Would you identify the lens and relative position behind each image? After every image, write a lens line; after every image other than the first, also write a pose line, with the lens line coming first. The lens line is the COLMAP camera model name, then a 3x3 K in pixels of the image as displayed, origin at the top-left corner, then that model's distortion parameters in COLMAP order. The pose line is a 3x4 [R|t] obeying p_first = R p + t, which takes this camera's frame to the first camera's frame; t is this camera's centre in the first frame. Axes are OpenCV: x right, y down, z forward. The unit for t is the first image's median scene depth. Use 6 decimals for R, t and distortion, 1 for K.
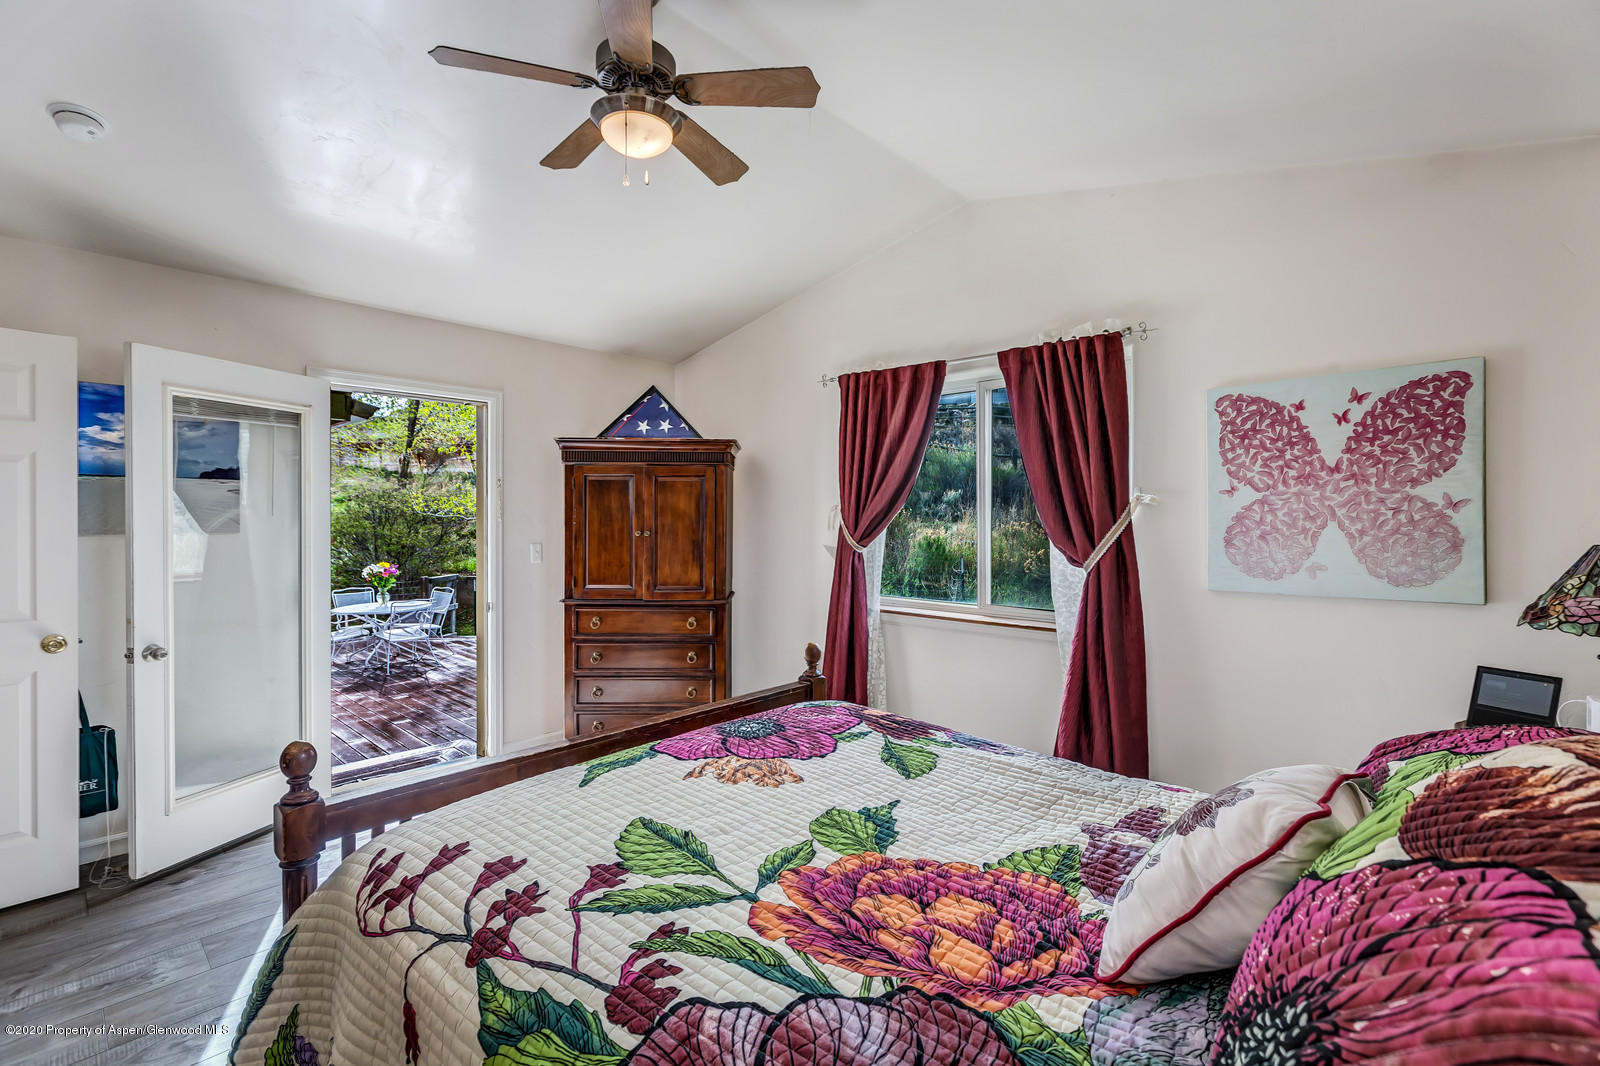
lens RADIAL K [[728.0, 0, 800.3], [0, 728.0, 525.4], [0, 0, 1]] dist [-0.002181, -0.000206]
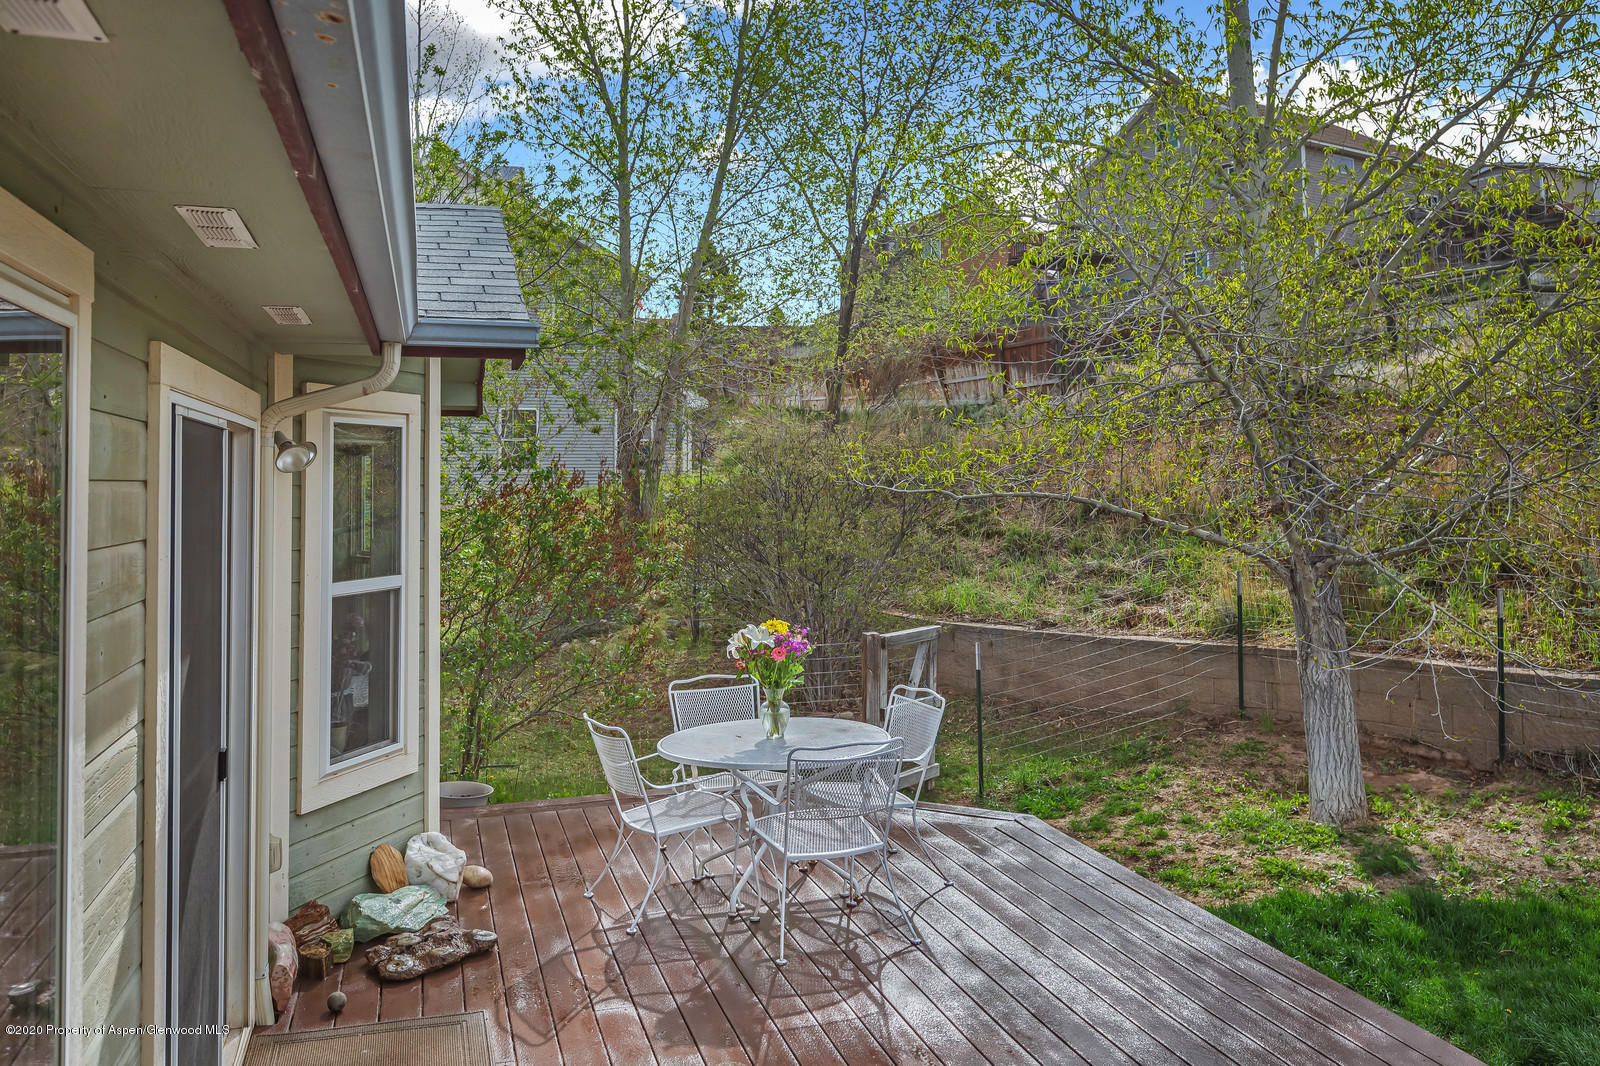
lens RADIAL K [[1253.8, 0, 799.7], [0, 1253.8, 530.3], [0, 0, 1]] dist [-0.000887, -0.000031]
pose [[0.863066, 0.005364, -0.505063, -0.237585], [0.006882, 0.999726, 0.022379, -0.009116], [0.505044, -0.022790, 0.862792, 0.453354]]
